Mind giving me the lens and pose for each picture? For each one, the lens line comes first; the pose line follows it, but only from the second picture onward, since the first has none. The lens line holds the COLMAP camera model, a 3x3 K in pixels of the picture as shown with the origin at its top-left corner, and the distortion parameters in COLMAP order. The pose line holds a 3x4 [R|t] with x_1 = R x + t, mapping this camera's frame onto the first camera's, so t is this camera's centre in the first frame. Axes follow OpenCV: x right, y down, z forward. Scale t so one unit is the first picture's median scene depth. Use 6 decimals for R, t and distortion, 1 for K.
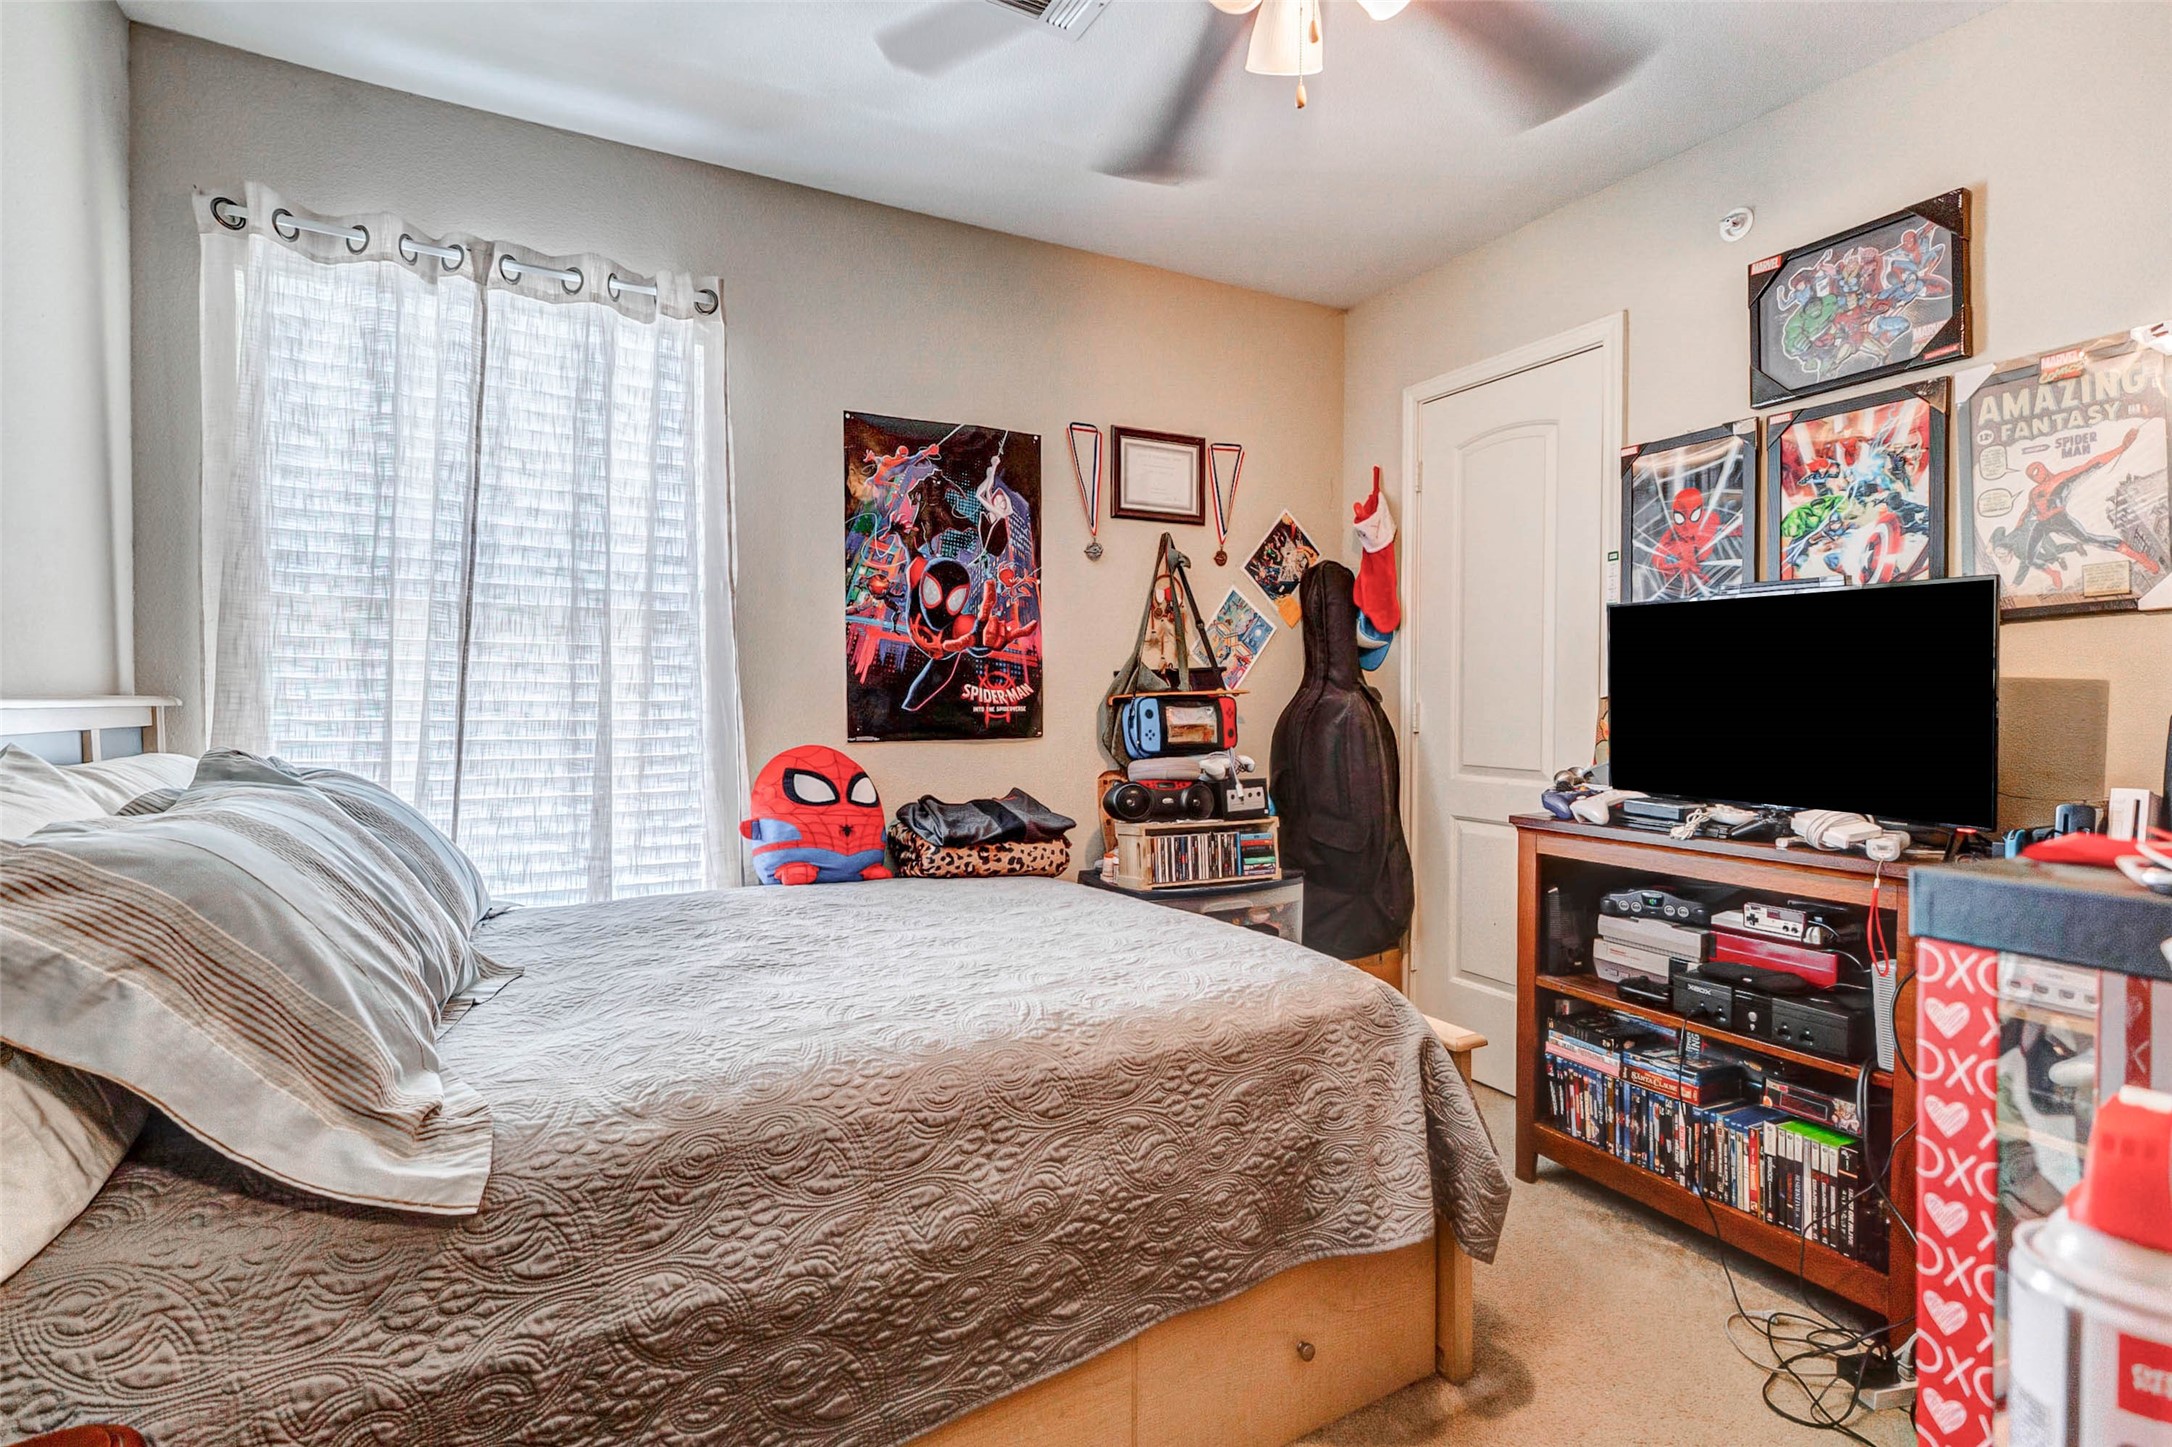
lens RADIAL K [[1014.6, 0, 1088.3], [0, 1014.6, 717.2], [0, 0, 1]] dist [0.003626, -0.002698]
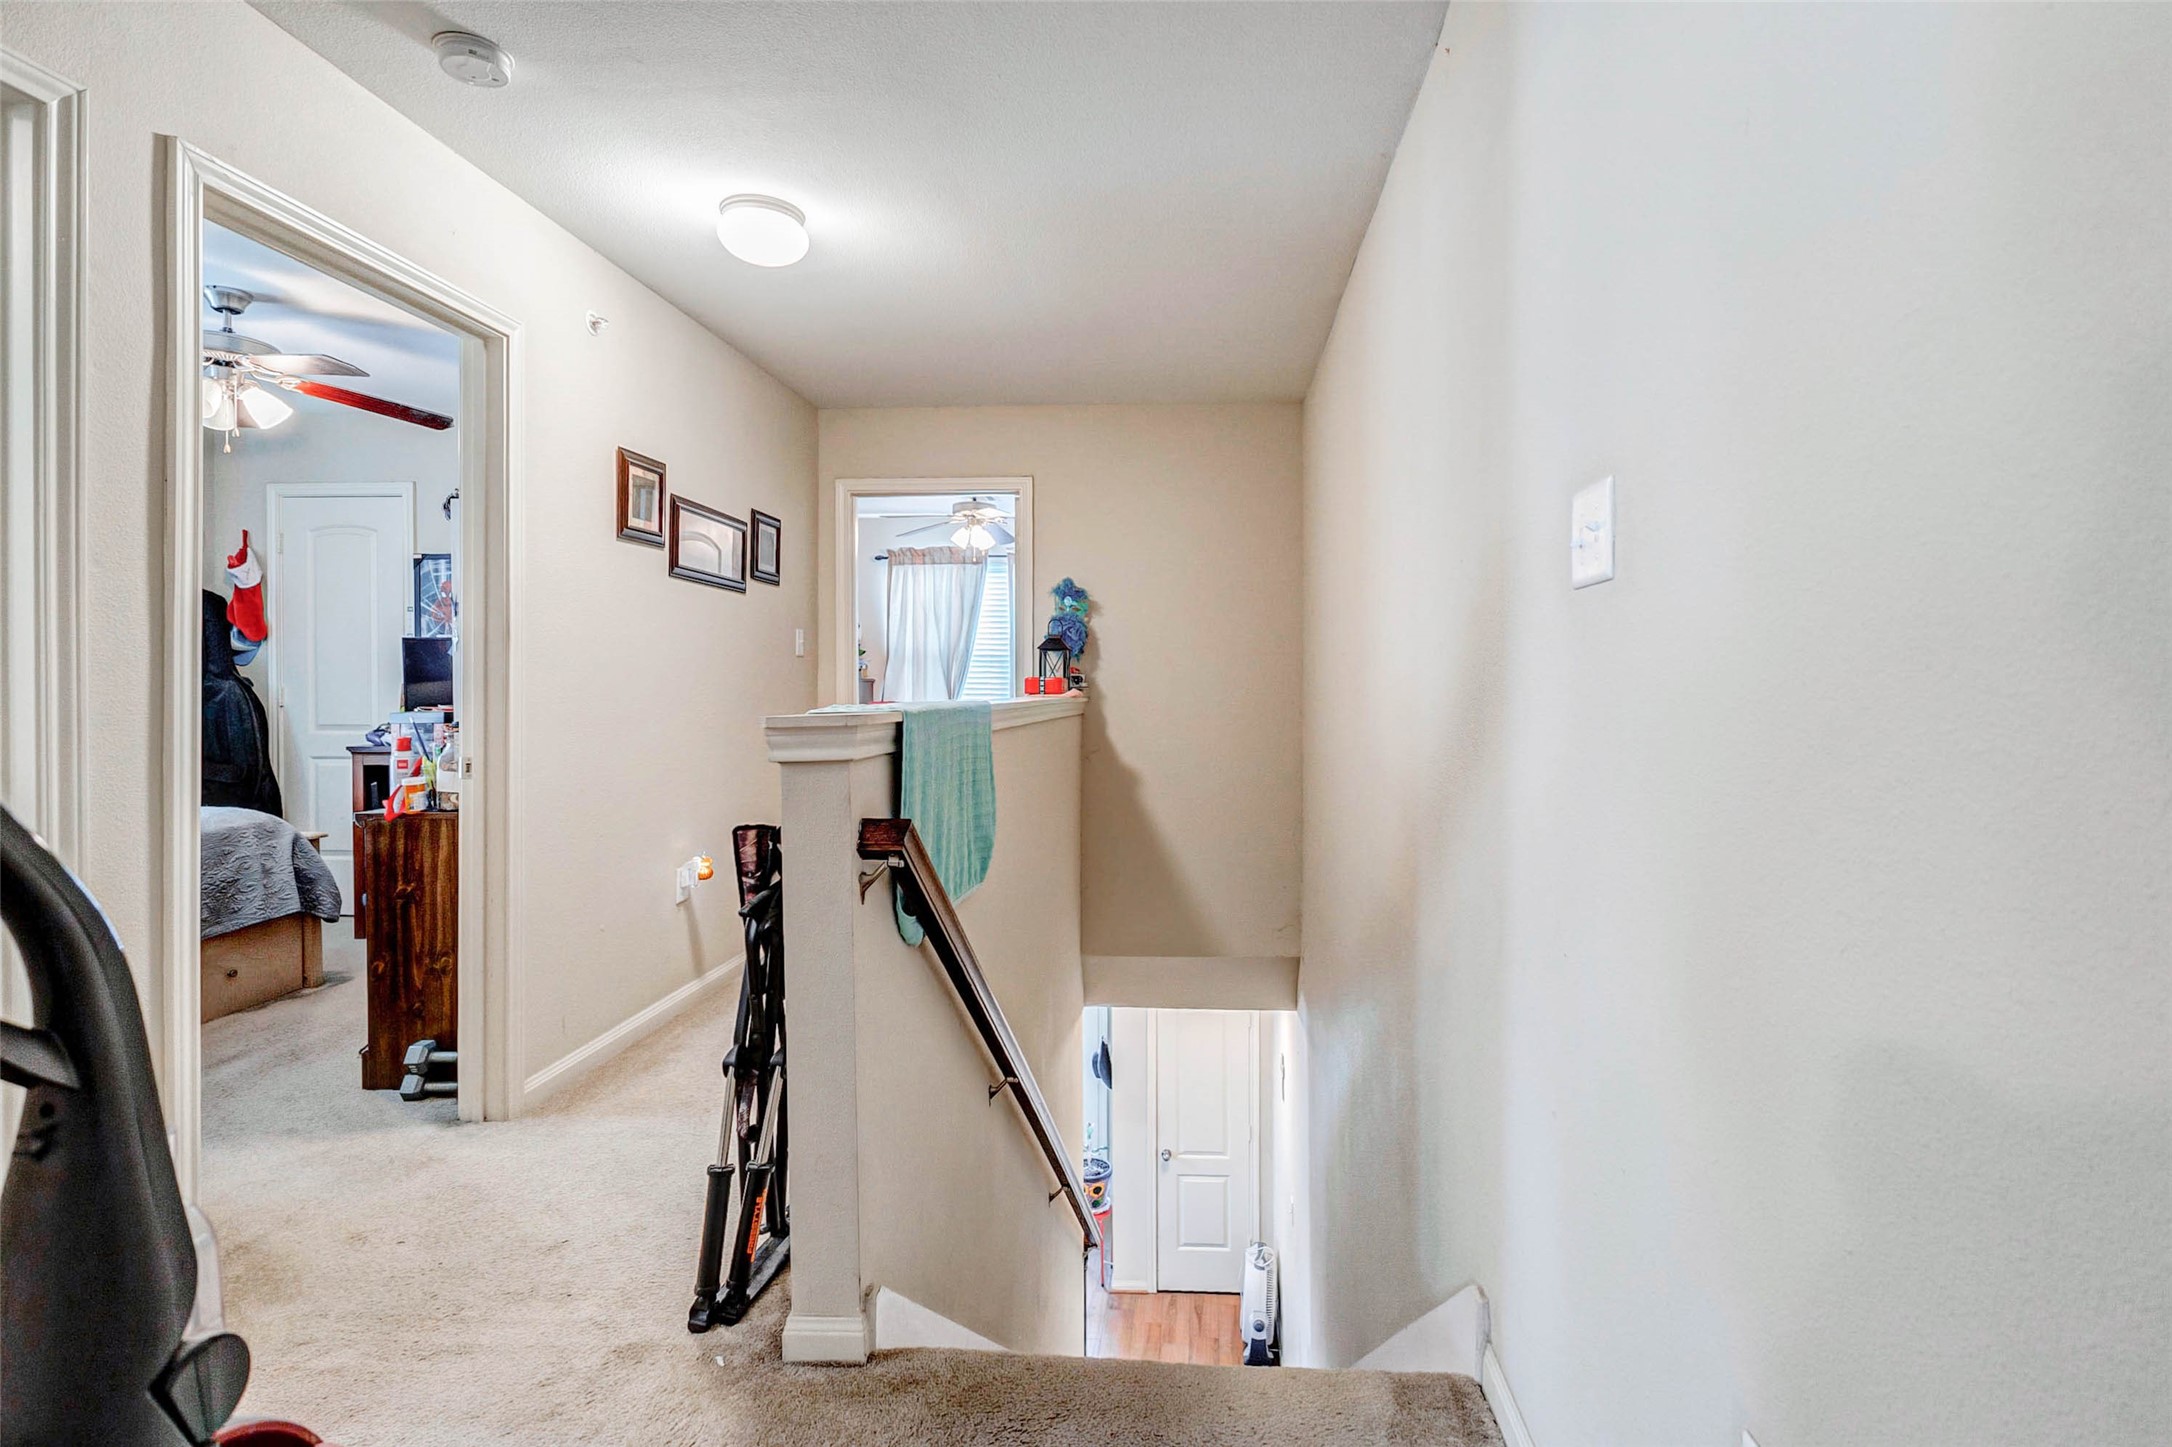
lens RADIAL K [[1014.6, 0, 1142.5], [0, 1014.6, 691.0], [0, 0, 1]] dist [0.003626, -0.002698]
pose [[0.517371, -0.009865, 0.855704, -0.339868], [0.017778, 0.999842, 0.000778, 0.014246], [-0.855576, 0.014810, 0.517465, -0.974353]]
